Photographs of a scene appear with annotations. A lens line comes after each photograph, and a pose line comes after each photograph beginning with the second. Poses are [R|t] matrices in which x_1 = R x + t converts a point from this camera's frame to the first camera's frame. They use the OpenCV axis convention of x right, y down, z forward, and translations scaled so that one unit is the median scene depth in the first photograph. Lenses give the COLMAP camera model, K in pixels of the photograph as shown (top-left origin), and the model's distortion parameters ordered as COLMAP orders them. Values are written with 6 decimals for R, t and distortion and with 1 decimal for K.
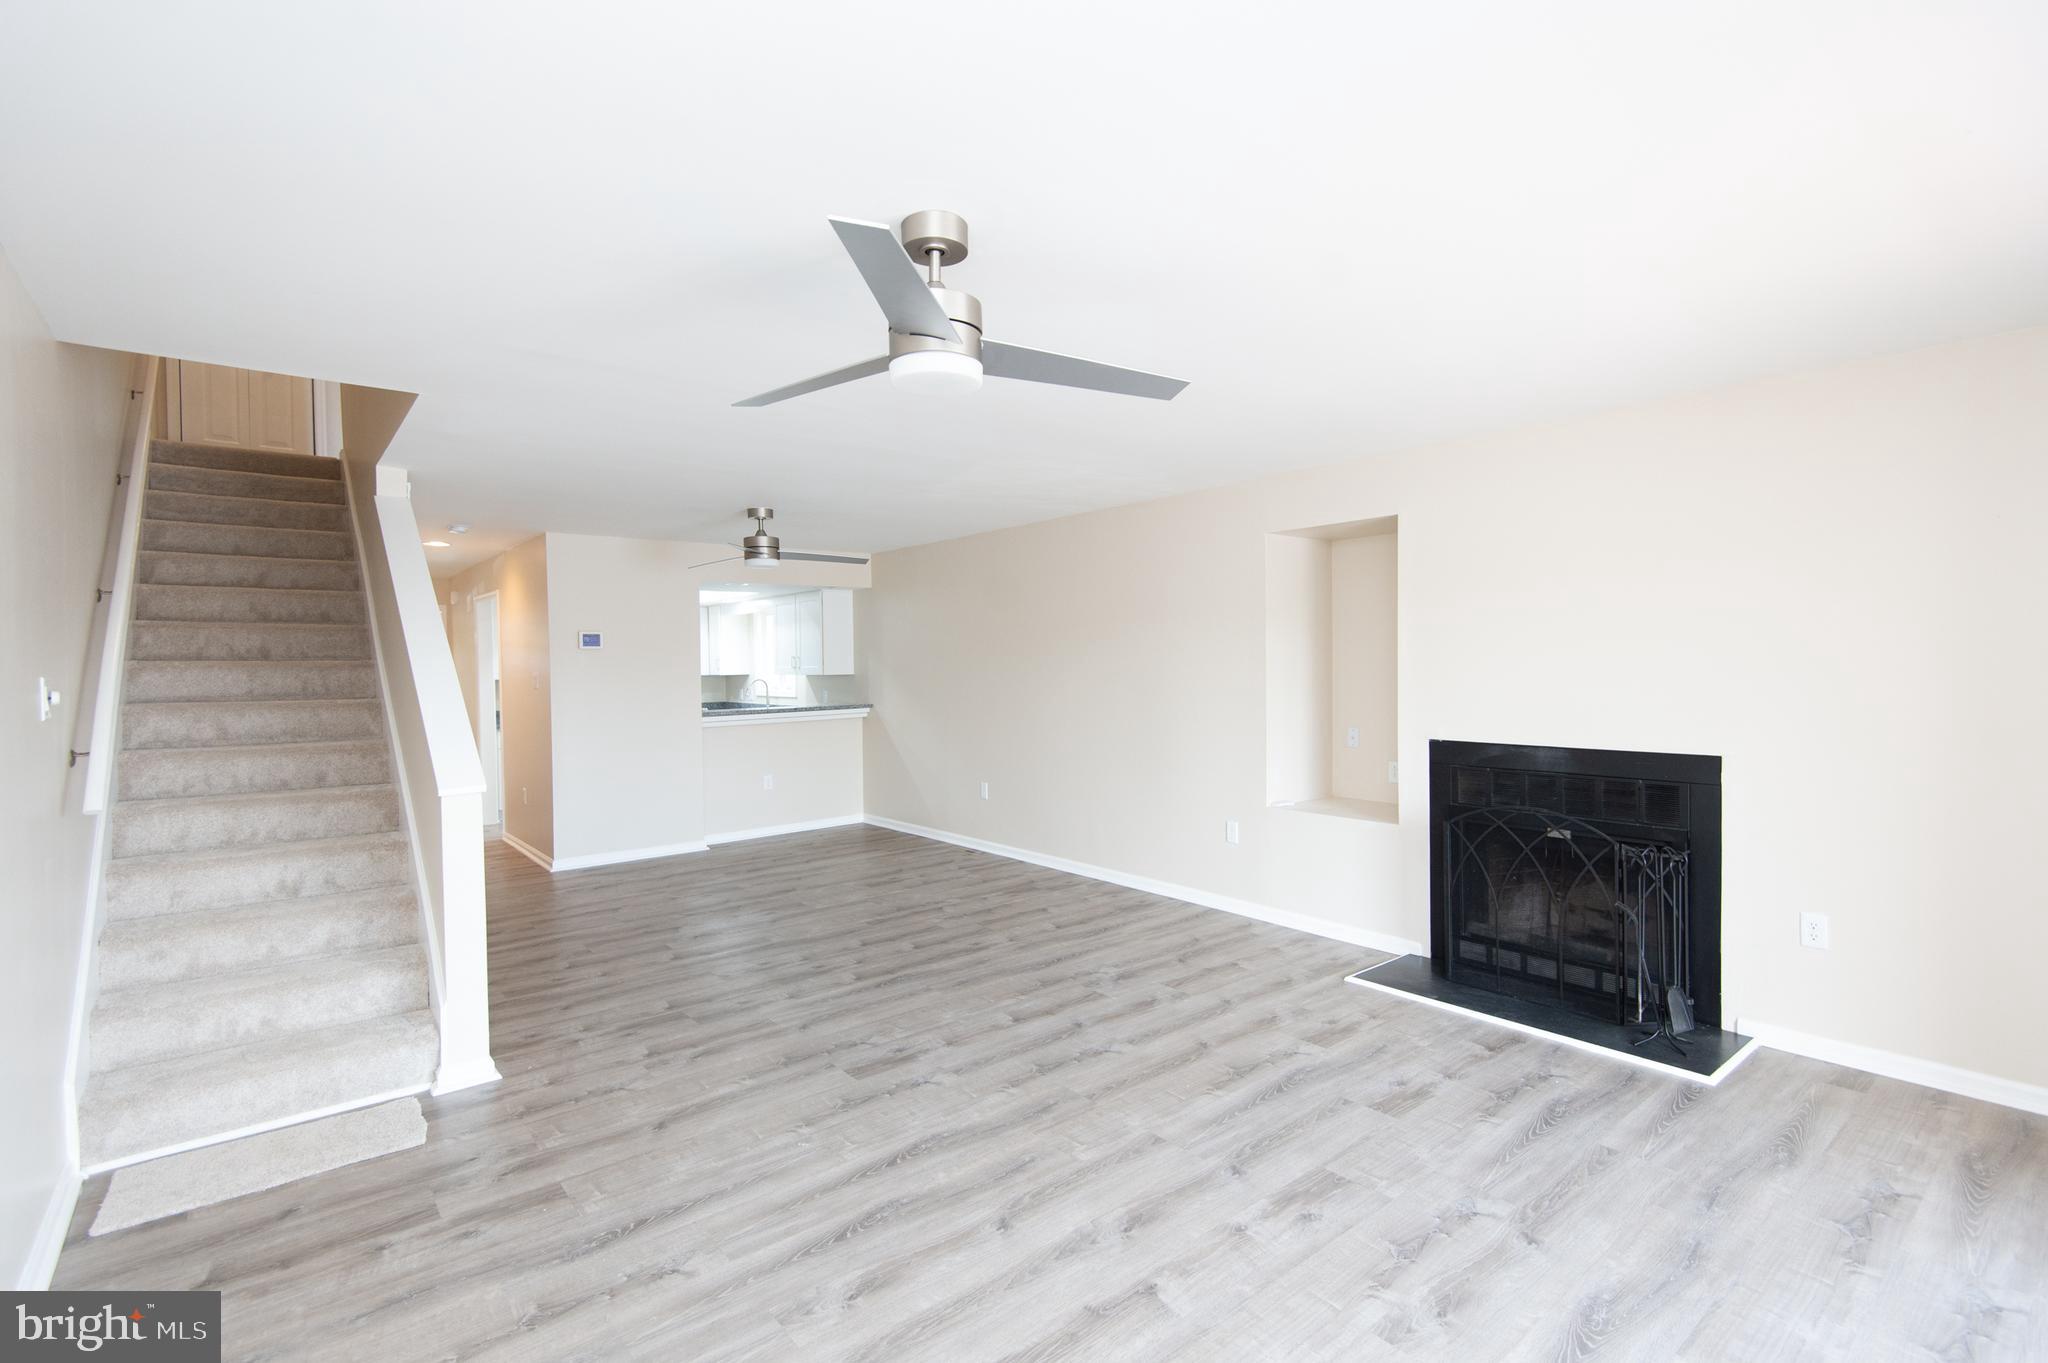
lens RADIAL K [[941.9, 0, 1036.4], [0, 941.9, 684.8], [0, 0, 1]] dist [0.052408, -0.033434]
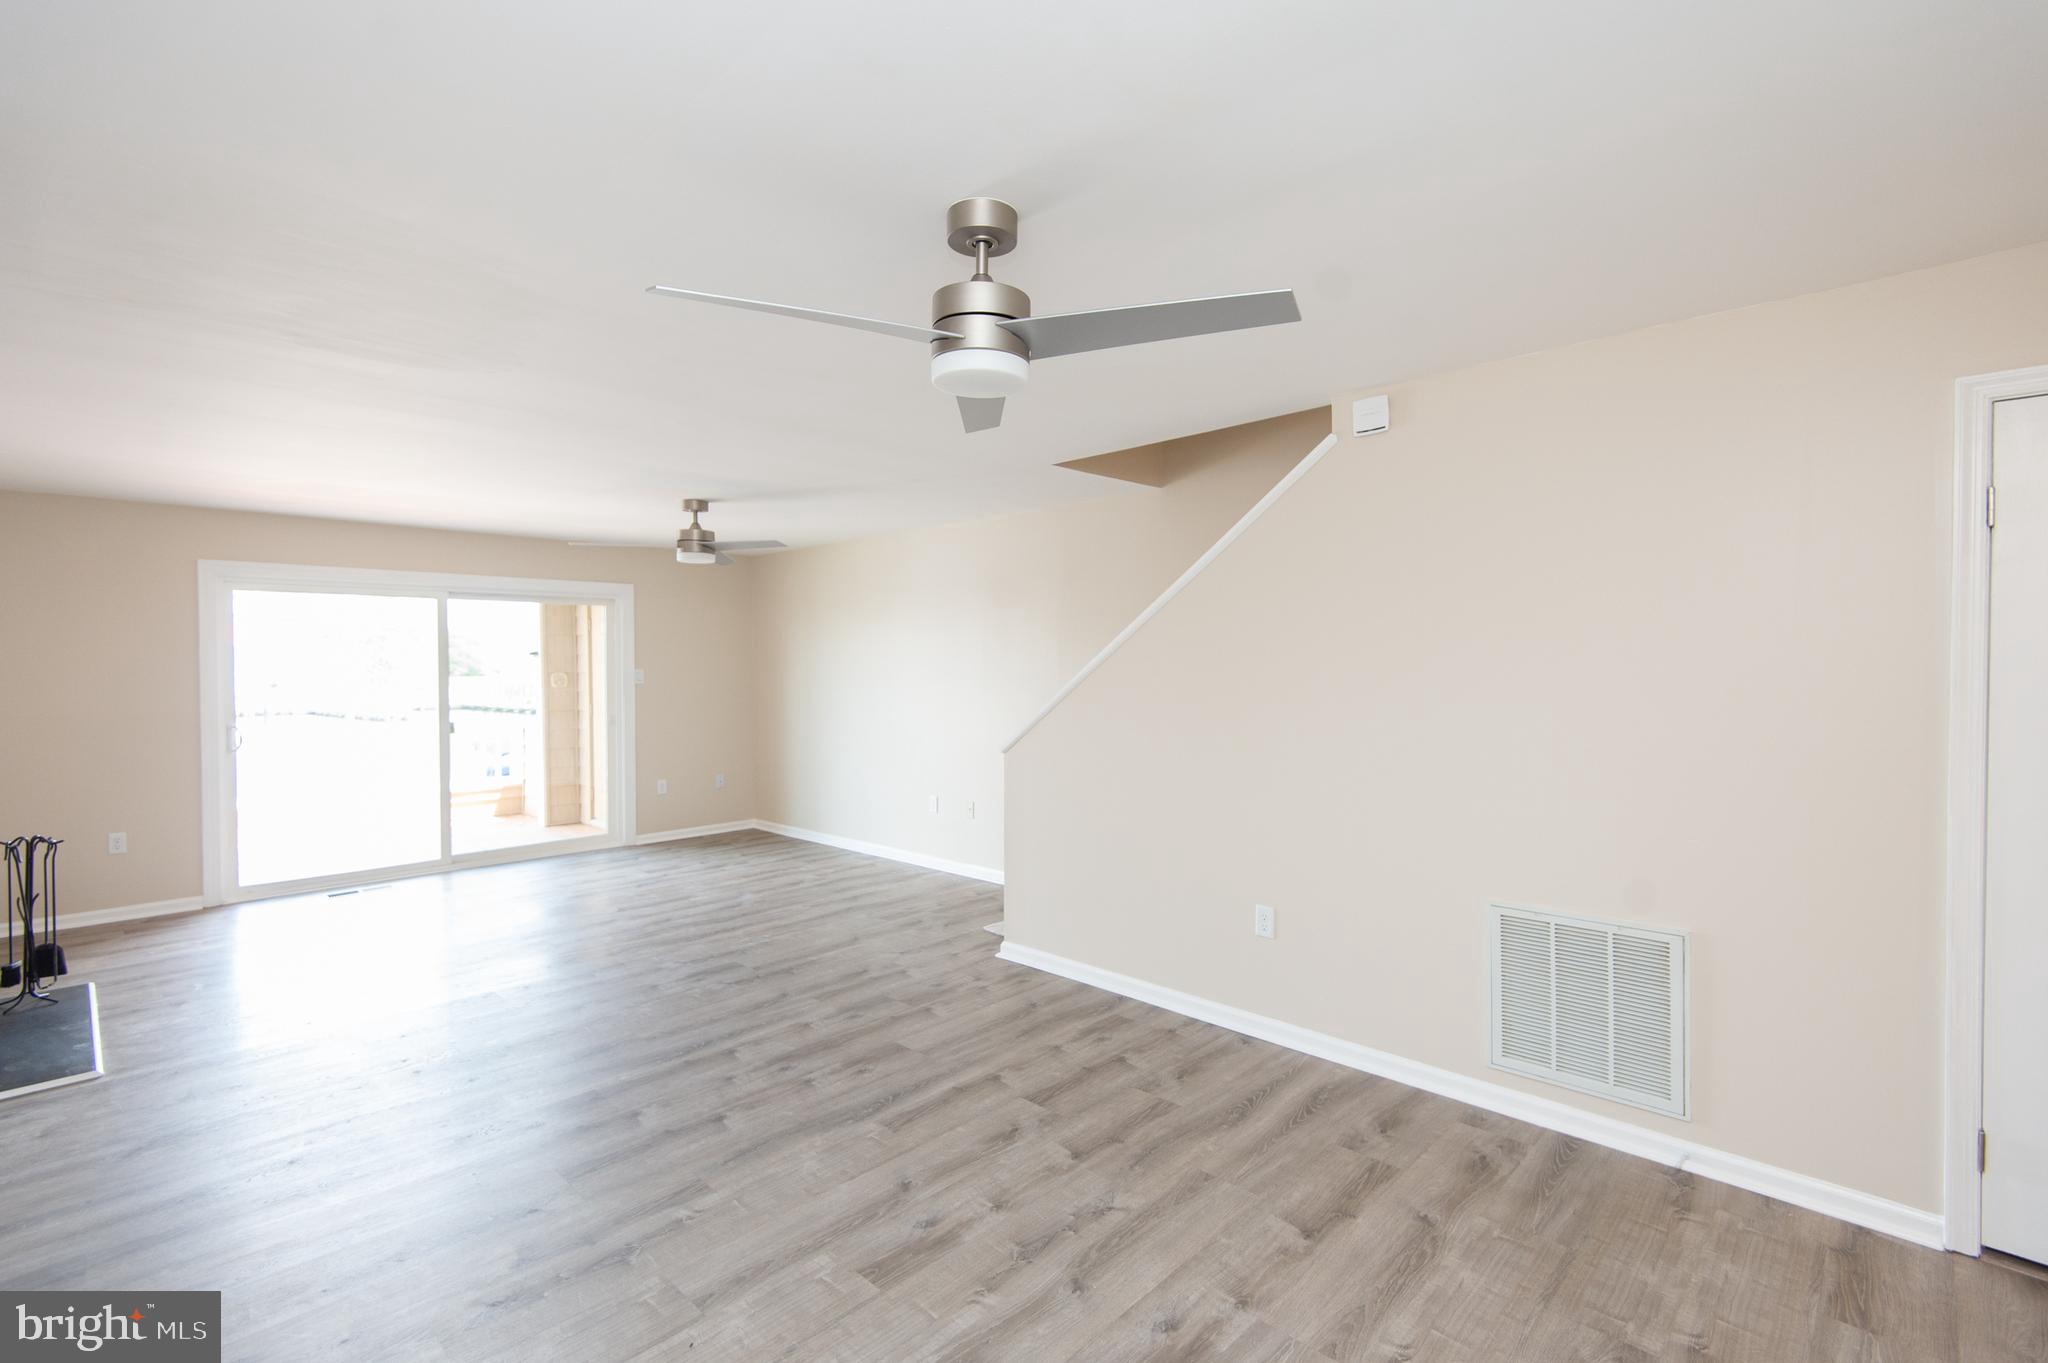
lens RADIAL K [[920.6, 0, 1026.0], [0, 920.6, 679.4], [0, 0, 1]] dist [0.036206, -0.022813]
pose [[-0.993770, 0.021779, -0.109301, -0.391888], [0.017380, 0.999006, 0.041041, -0.042652], [0.110086, 0.038885, -0.993161, 1.972332]]
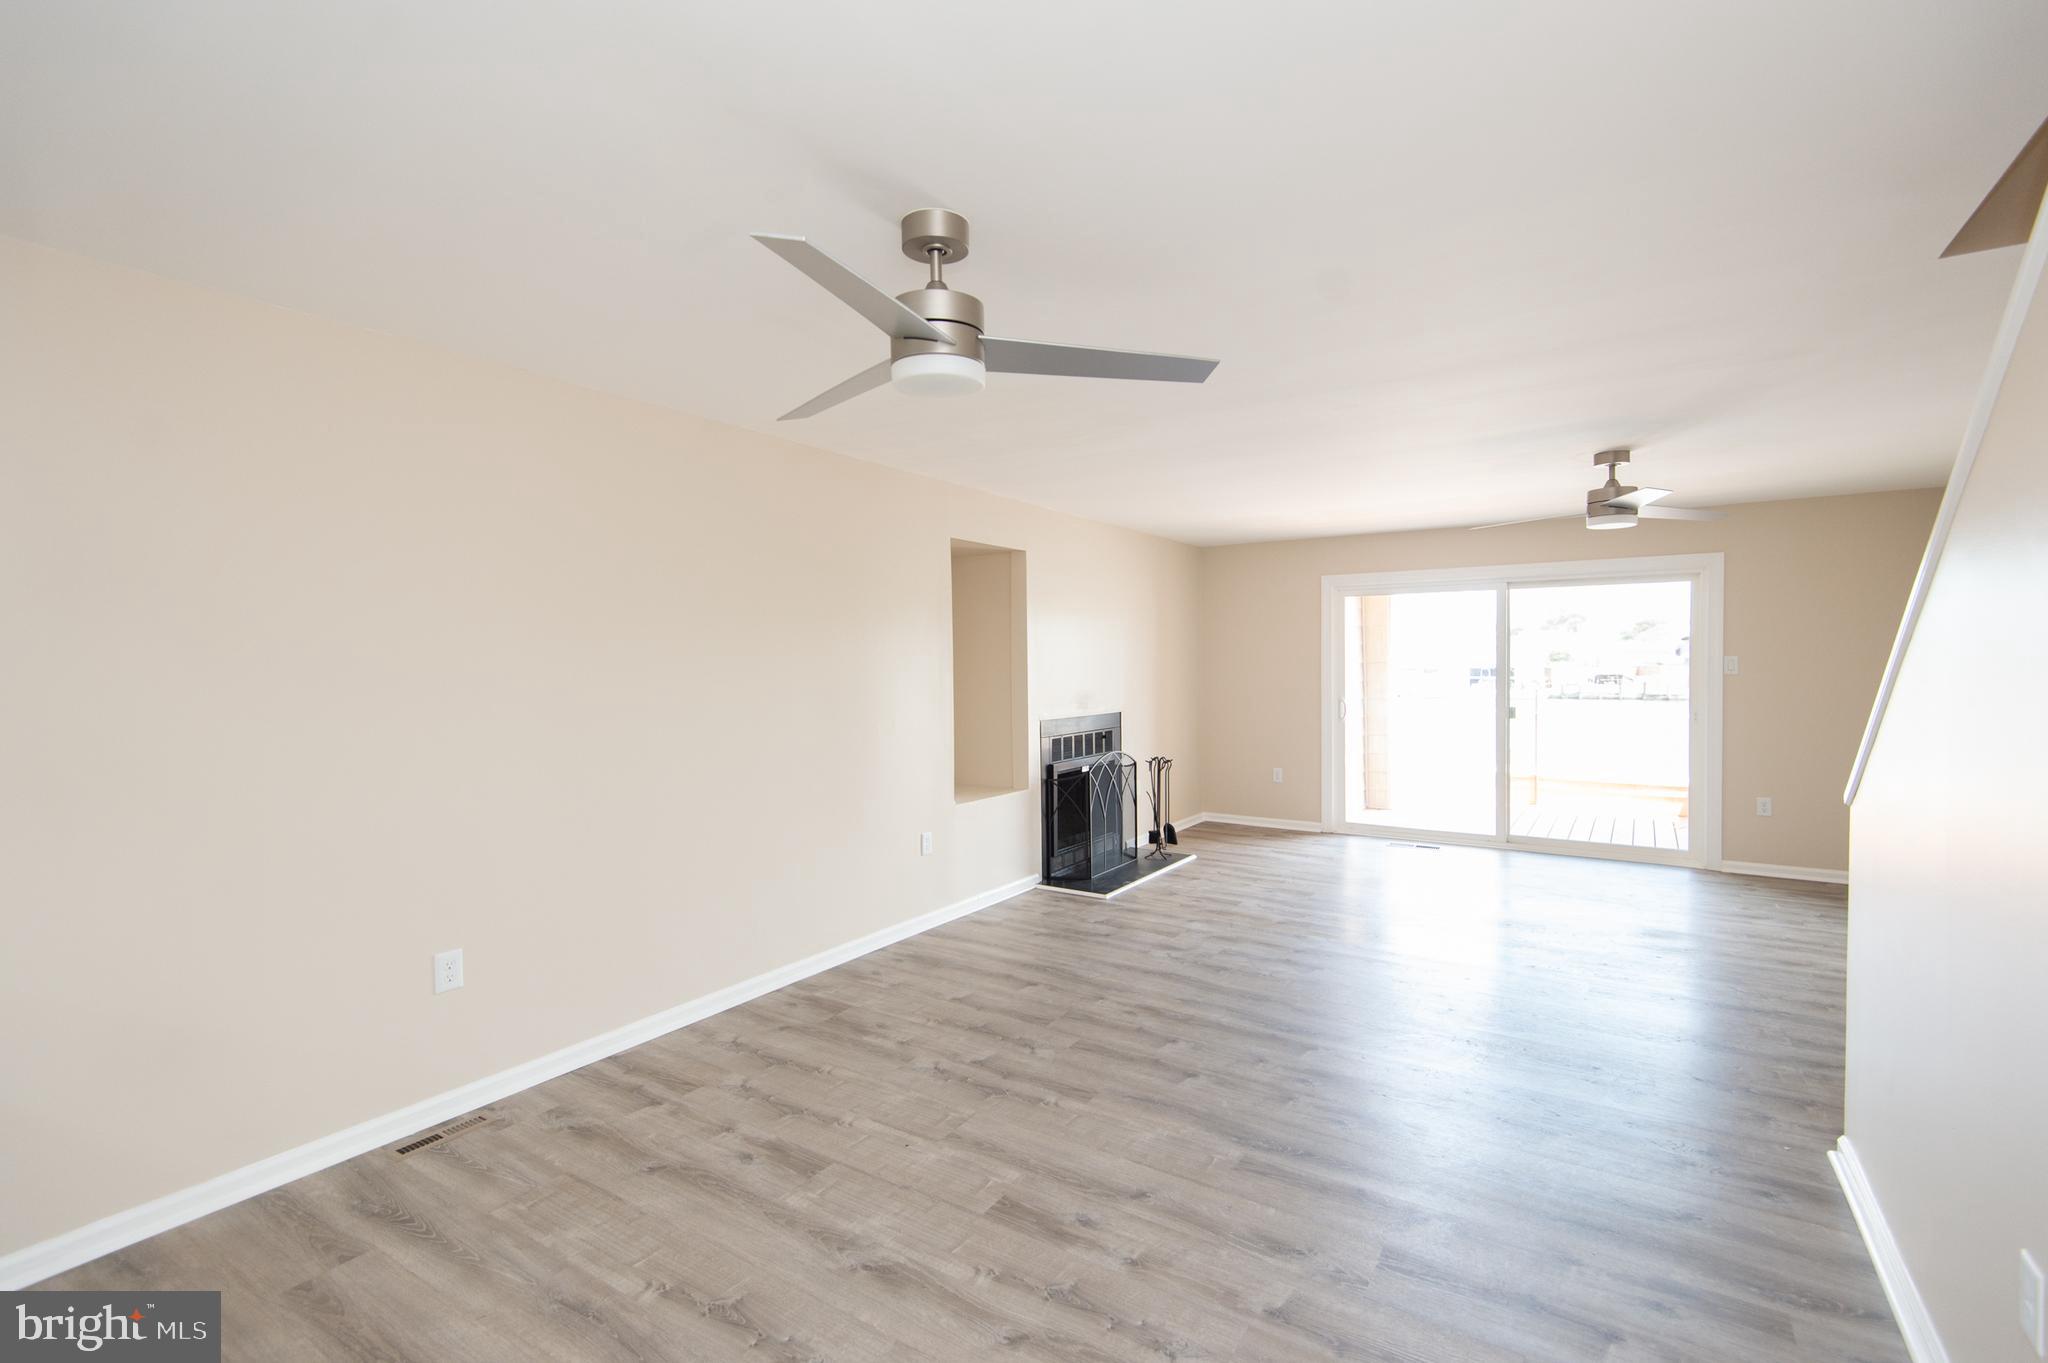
lens RADIAL K [[920.6, 0, 1026.0], [0, 920.6, 679.4], [0, 0, 1]] dist [0.036206, -0.022813]
pose [[-0.296697, -0.003413, 0.954966, -0.941251], [0.033727, 0.999332, 0.014050, -0.022242], [-0.954376, 0.036377, -0.296384, 1.580552]]
